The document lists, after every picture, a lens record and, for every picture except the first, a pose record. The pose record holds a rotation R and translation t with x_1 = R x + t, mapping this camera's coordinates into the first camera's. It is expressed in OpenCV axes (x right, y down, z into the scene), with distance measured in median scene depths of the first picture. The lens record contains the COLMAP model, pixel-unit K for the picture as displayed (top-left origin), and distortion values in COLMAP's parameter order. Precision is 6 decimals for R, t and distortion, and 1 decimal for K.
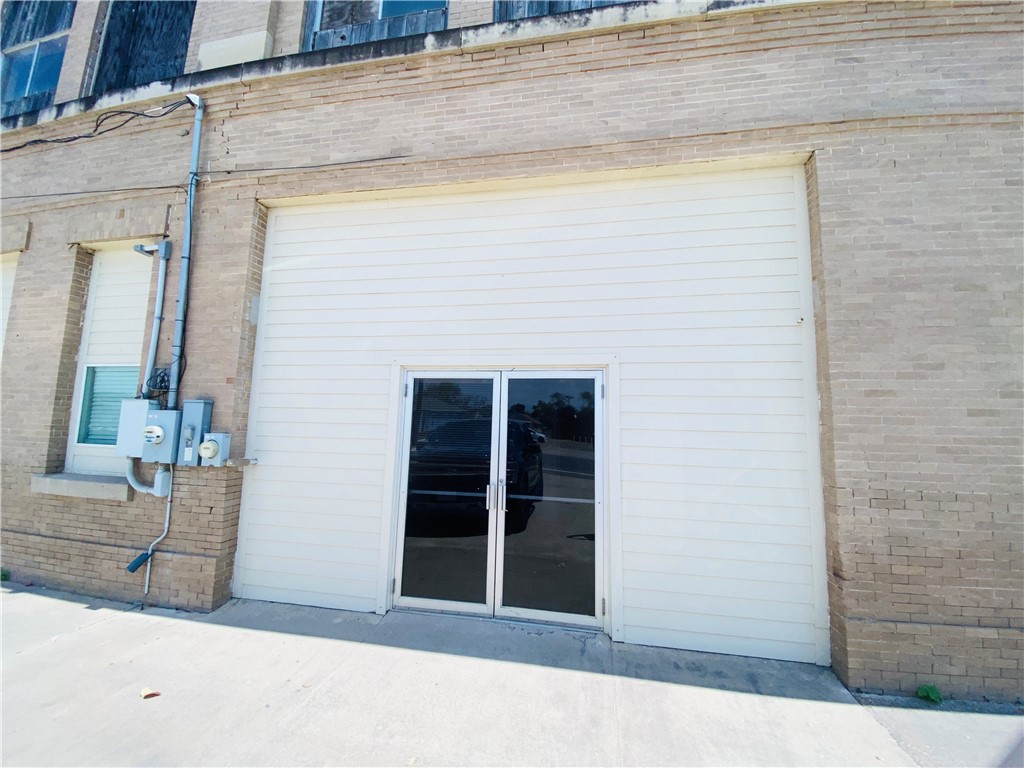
lens RADIAL K [[417.1, 0, 511.2], [0, 417.1, 375.7], [0, 0, 1]] dist [-0.001153, -0.003284]
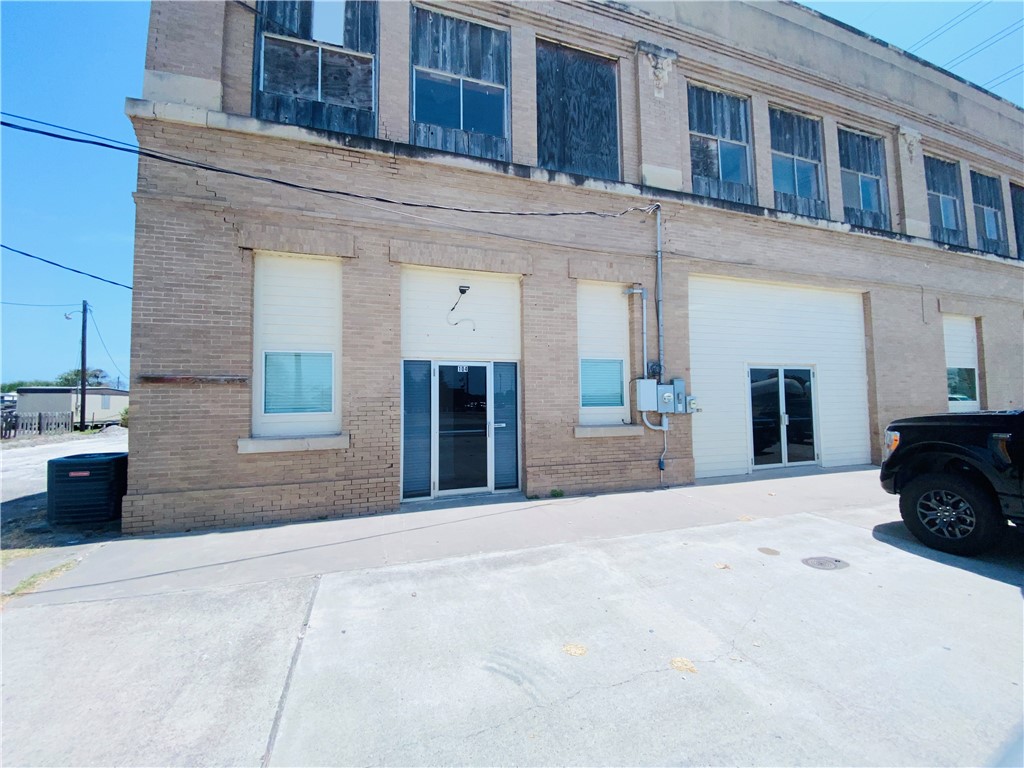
lens RADIAL K [[419.7, 0, 513.7], [0, 419.7, 386.2], [0, 0, 1]] dist [-0.003291, -0.001612]
pose [[0.875508, -0.012169, 0.483051, -2.352510], [-0.019757, 0.997945, 0.060948, -0.012519], [-0.482800, -0.062904, 0.873468, -0.312741]]
